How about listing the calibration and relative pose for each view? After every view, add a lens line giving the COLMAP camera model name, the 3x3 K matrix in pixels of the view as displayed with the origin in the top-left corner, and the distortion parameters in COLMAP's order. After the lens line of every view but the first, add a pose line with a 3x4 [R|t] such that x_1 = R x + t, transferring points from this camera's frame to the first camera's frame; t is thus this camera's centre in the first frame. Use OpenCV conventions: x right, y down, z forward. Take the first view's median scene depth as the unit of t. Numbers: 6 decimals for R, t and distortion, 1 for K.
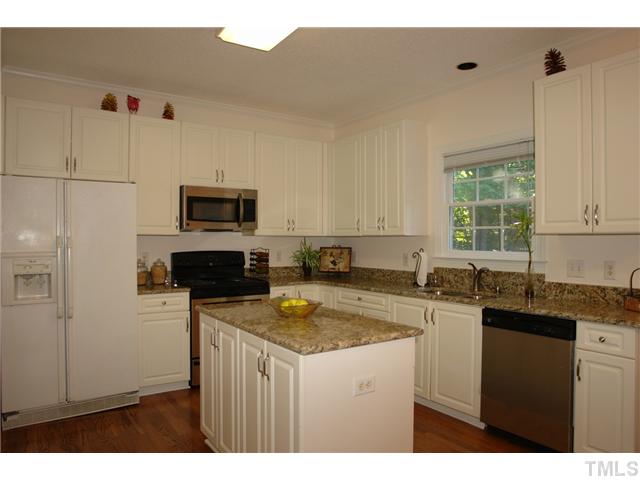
lens RADIAL K [[455.4, 0, 321.3], [0, 455.4, 240.1], [0, 0, 1]] dist [-0.065575, 0.006741]
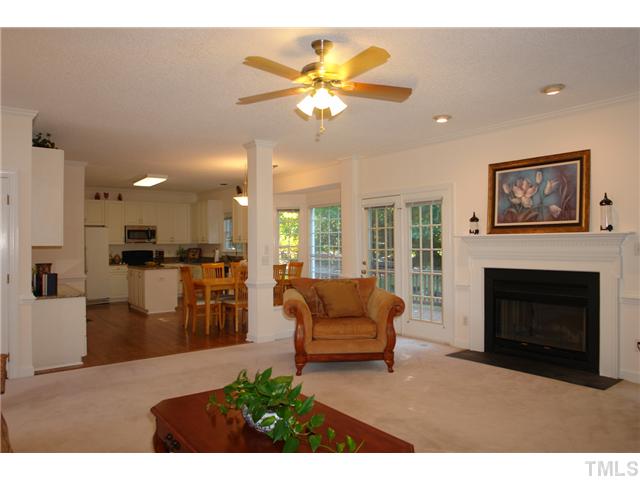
lens RADIAL K [[455.4, 0, 317.7], [0, 455.4, 241.5], [0, 0, 1]] dist [-0.065575, 0.006741]
pose [[0.998160, -0.012645, 0.059303, 0.651756], [0.012794, 0.999916, -0.002139, -0.008849], [-0.059271, 0.002893, 0.998238, -1.680887]]
